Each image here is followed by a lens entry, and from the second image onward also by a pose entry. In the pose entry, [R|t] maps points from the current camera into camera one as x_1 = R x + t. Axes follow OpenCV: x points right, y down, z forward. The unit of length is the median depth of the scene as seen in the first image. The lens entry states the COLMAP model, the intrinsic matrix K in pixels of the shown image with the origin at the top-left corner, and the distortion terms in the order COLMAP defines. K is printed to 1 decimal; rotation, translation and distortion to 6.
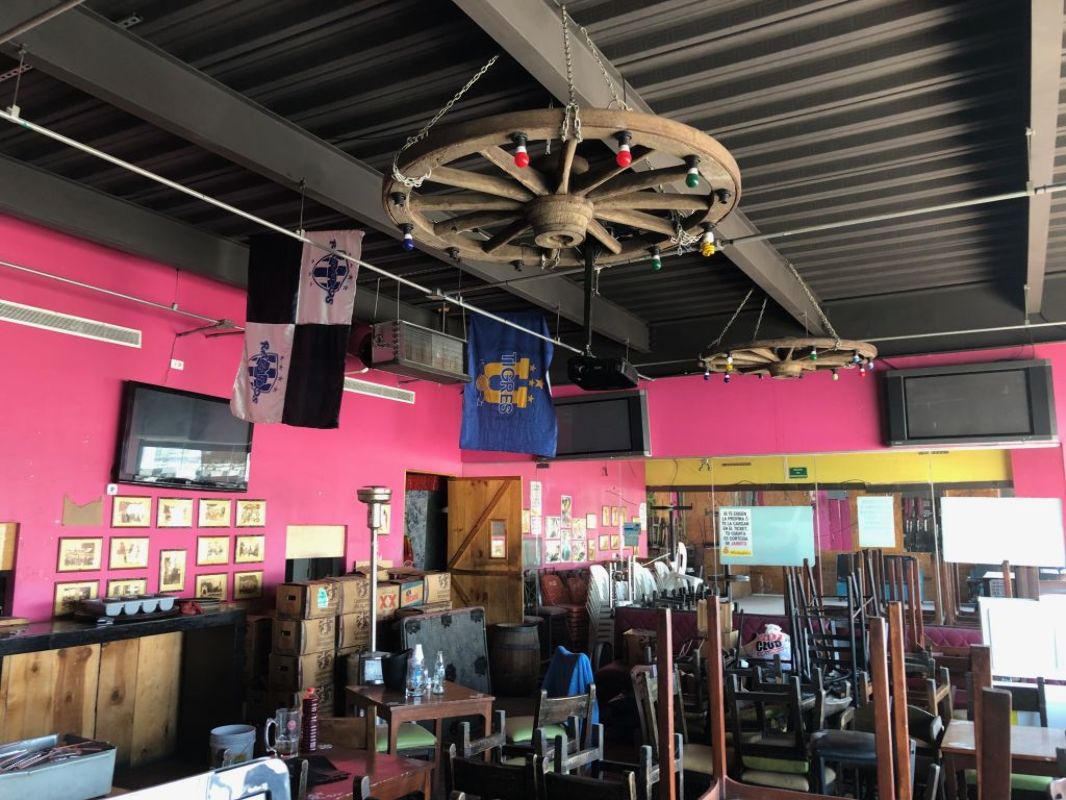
lens RADIAL K [[878.0, 0, 527.1], [0, 878.0, 397.3], [0, 0, 1]] dist [0.011062, -0.002912]
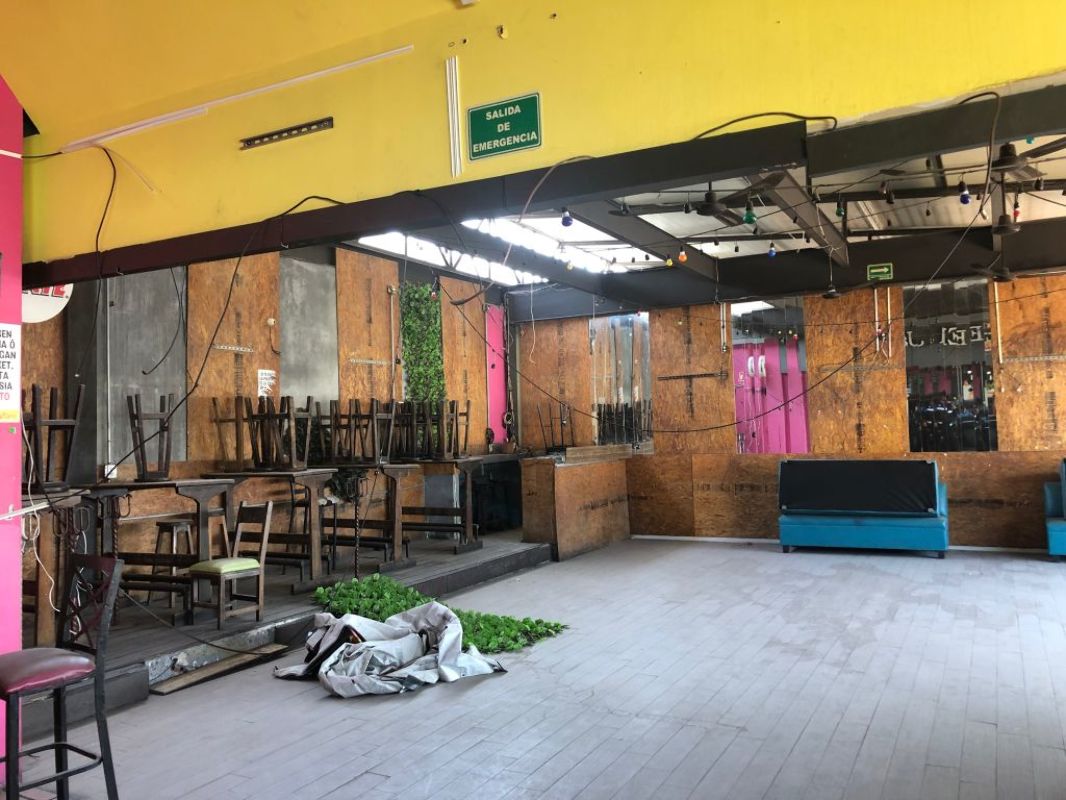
lens RADIAL K [[878.0, 0, 527.1], [0, 878.0, 397.3], [0, 0, 1]] dist [0.011062, -0.002912]
pose [[0.999503, -0.027057, 0.016201, 0.304687], [0.025085, 0.993442, 0.111548, 0.125315], [-0.019113, -0.111087, 0.993627, 0.771919]]
